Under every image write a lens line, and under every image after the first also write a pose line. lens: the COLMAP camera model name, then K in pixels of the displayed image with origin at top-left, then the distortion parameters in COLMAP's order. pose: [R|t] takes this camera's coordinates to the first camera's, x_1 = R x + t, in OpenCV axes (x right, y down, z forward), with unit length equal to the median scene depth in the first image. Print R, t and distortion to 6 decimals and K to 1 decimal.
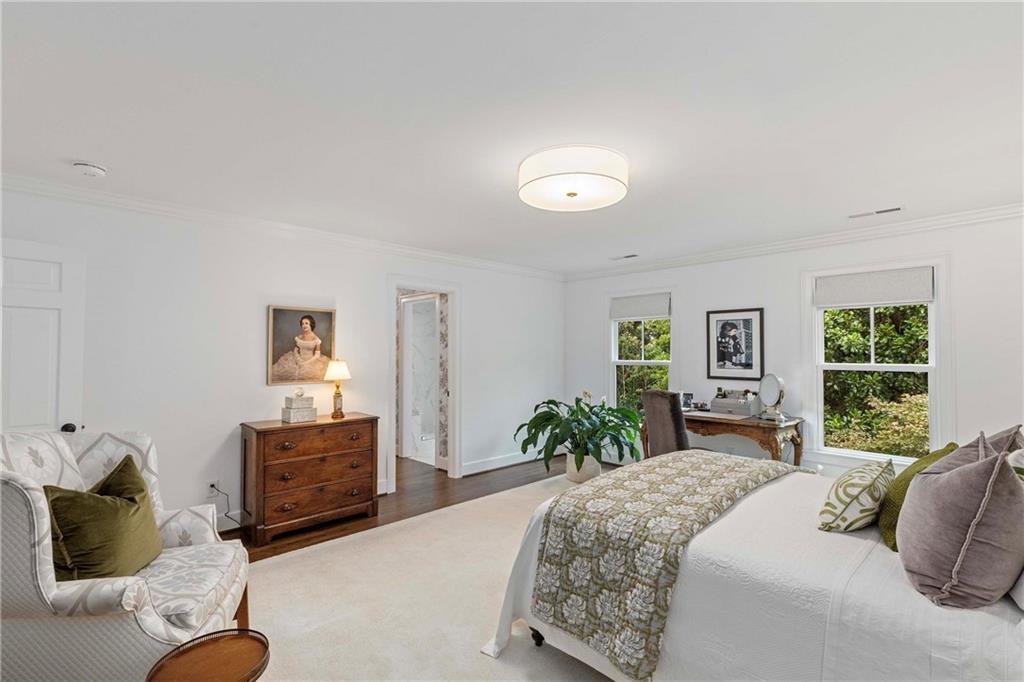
lens RADIAL K [[458.4, 0, 512.0], [0, 458.4, 341.0], [0, 0, 1]] dist [0.000310, -0.000008]
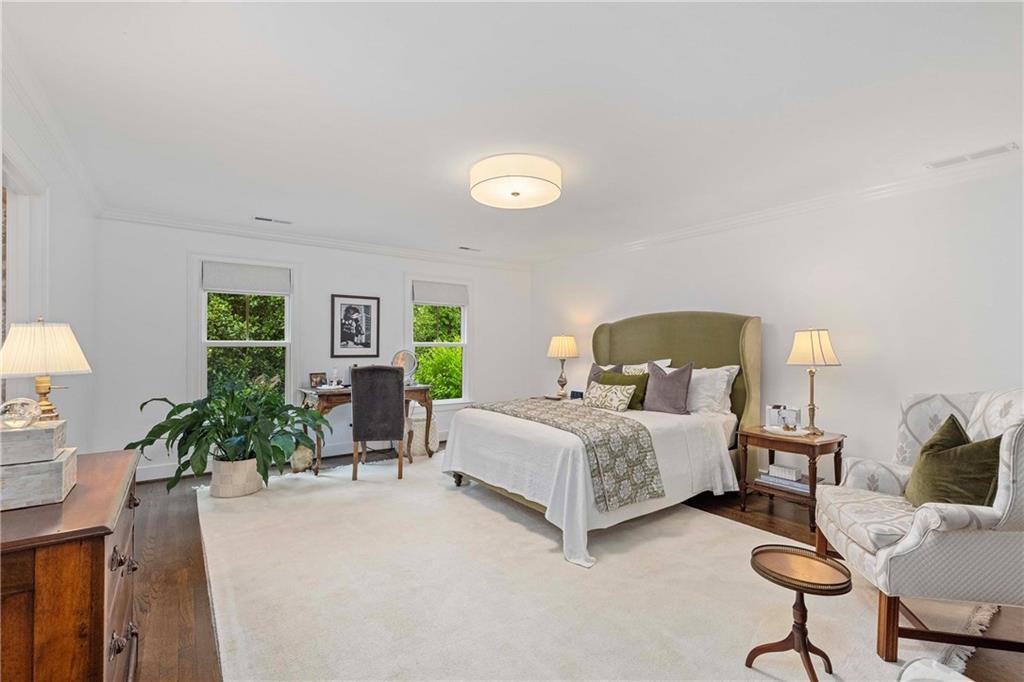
lens RADIAL K [[458.4, 0, 512.0], [0, 458.4, 341.0], [0, 0, 1]] dist [0.000310, -0.000008]
pose [[0.155725, 0.000391, 0.987800, -0.582338], [-0.033019, 0.999443, 0.004810, 0.025372], [-0.987248, -0.033365, 0.155651, 0.437531]]
